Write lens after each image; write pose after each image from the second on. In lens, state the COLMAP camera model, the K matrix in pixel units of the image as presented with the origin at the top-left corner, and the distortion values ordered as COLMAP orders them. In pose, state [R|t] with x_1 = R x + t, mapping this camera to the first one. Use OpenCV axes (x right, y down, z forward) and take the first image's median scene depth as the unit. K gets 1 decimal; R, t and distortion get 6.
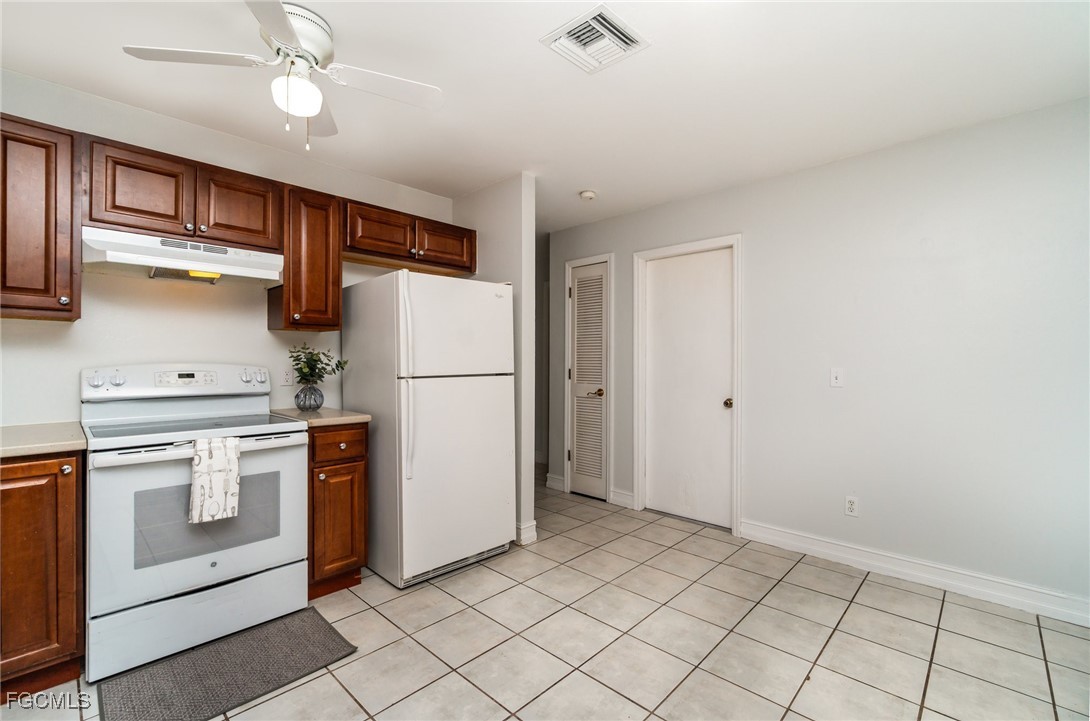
lens RADIAL K [[470.9, 0, 545.7], [0, 470.9, 363.3], [0, 0, 1]] dist [-0.005004, 0.001071]
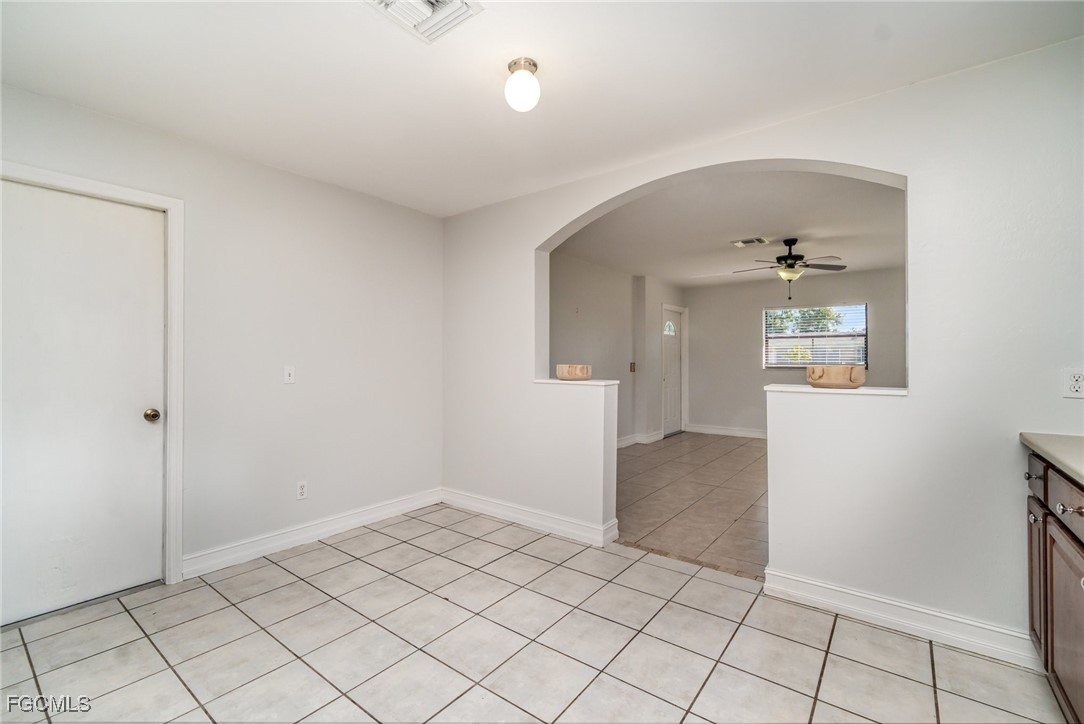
lens RADIAL K [[468.0, 0, 532.0], [0, 468.0, 358.7], [0, 0, 1]] dist [-0.011183, 0.000131]
pose [[-0.086603, -0.001250, 0.996242, -0.578319], [0.007094, 0.999973, 0.001872, -0.005444], [-0.996218, 0.007229, -0.086592, 0.652102]]
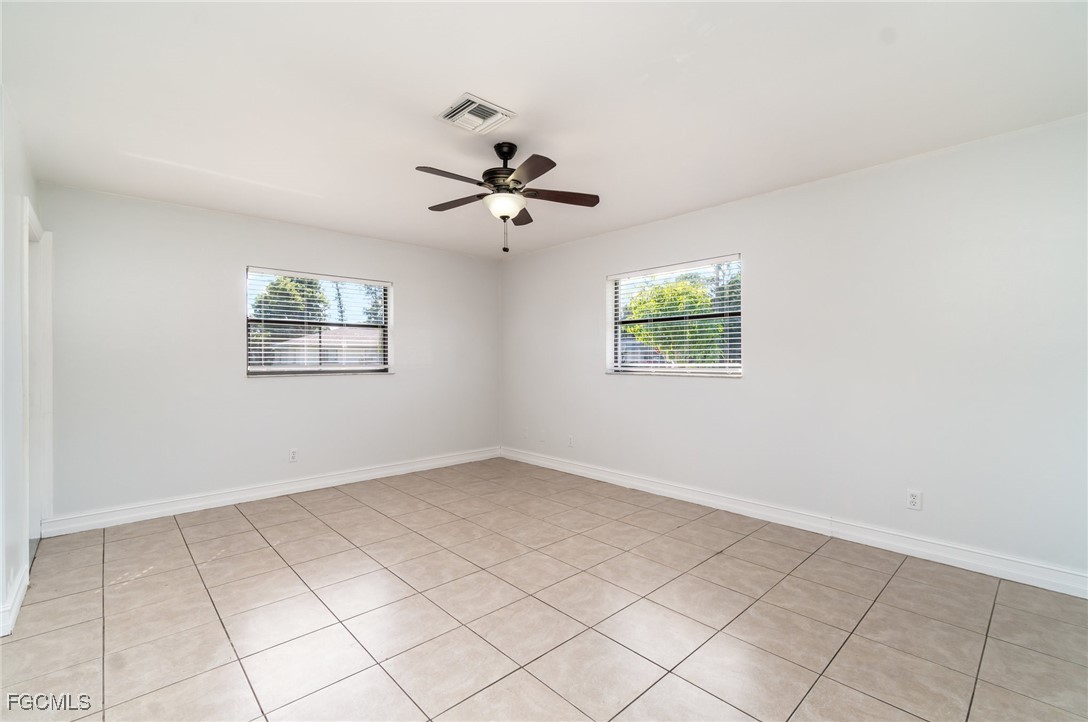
lens RADIAL K [[470.1, 0, 526.9], [0, 470.1, 357.6], [0, 0, 1]] dist [-0.005004, 0.001071]
pose [[-0.997220, -0.001958, 0.074494, 1.123746], [-0.001891, 0.999998, 0.000964, 0.010501], [-0.074496, 0.000821, -0.997221, 0.511650]]
